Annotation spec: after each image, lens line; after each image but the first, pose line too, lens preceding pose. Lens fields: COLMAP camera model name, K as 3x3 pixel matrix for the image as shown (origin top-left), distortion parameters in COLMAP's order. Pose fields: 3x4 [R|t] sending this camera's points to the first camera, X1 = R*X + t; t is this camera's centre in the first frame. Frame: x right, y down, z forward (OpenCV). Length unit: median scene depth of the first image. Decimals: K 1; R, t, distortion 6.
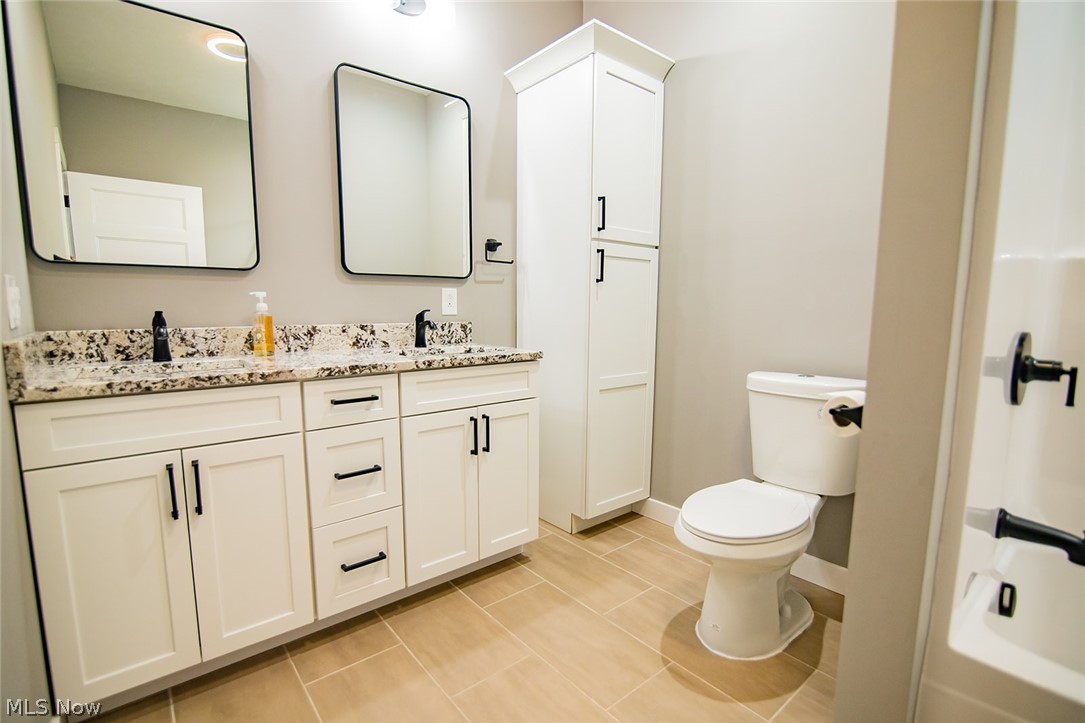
lens RADIAL K [[501.4, 0, 535.1], [0, 501.4, 365.4], [0, 0, 1]] dist [-0.021131, 0.001550]
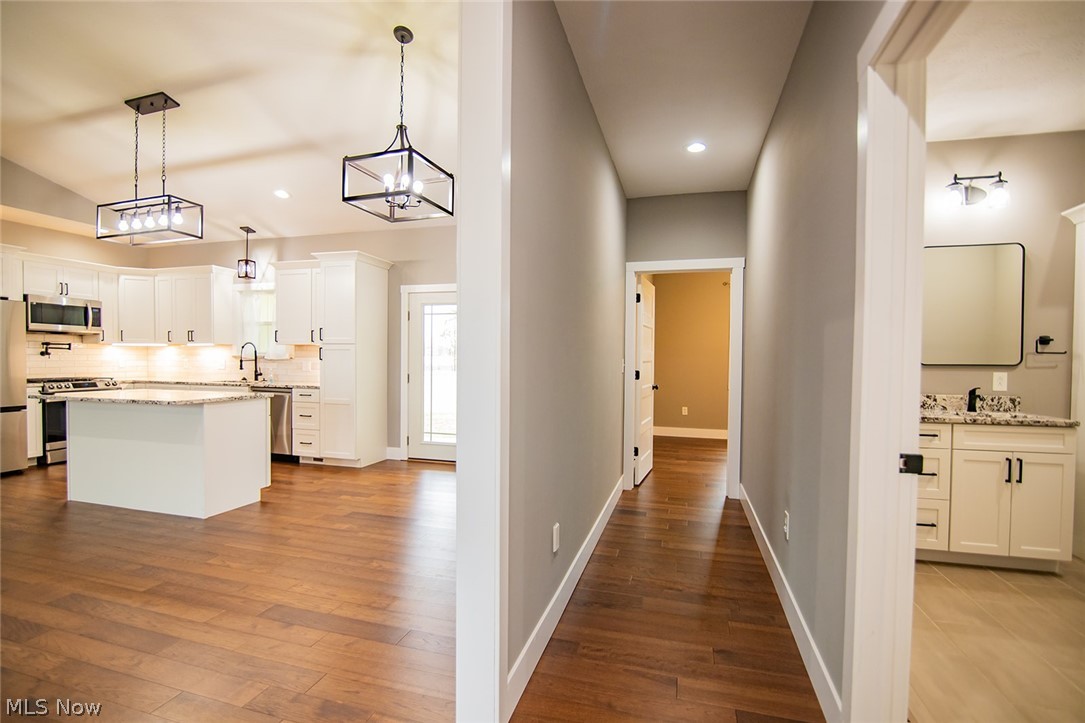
lens RADIAL K [[501.4, 0, 538.0], [0, 501.4, 370.7], [0, 0, 1]] dist [-0.021131, 0.001550]
pose [[0.558739, 0.018159, -0.829145, 0.321217], [-0.105840, 0.993147, -0.049573, 0.062753], [0.822562, 0.115455, 0.556831, -1.085904]]
